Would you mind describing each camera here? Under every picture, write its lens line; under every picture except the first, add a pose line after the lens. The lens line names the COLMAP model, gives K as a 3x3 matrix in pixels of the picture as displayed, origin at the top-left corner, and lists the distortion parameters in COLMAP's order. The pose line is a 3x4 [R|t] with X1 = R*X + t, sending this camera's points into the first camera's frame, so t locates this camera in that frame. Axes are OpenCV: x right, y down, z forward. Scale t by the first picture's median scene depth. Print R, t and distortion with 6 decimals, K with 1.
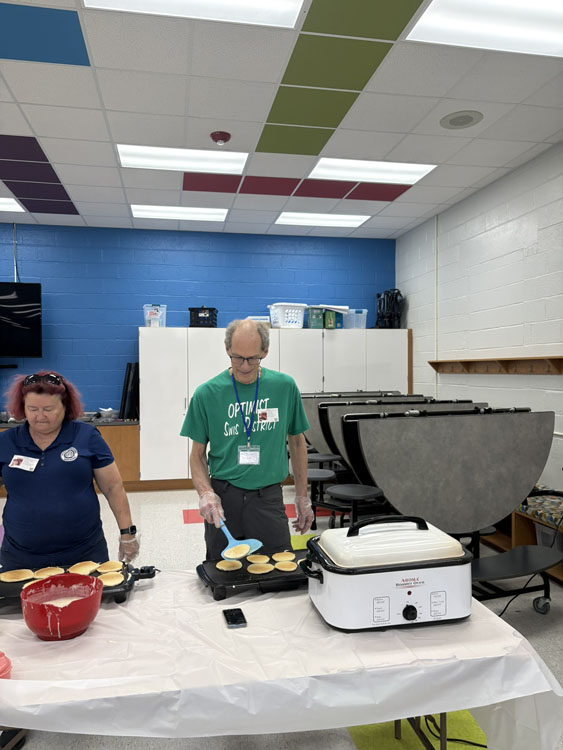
lens RADIAL K [[578.3, 0, 279.2], [0, 578.3, 381.6], [0, 0, 1]] dist [0.042050, -0.042568]
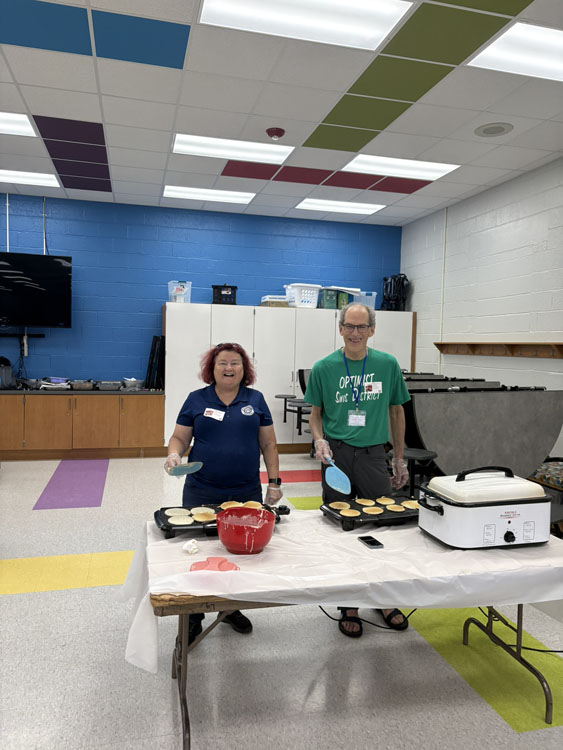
lens RADIAL K [[578.3, 0, 281.4], [0, 578.3, 379.5], [0, 0, 1]] dist [0.042050, -0.042568]
pose [[0.997417, 0.024862, 0.067393, -0.129074], [-0.027544, 0.998853, 0.039162, -0.000573], [-0.066342, -0.040917, 0.996958, -0.092352]]
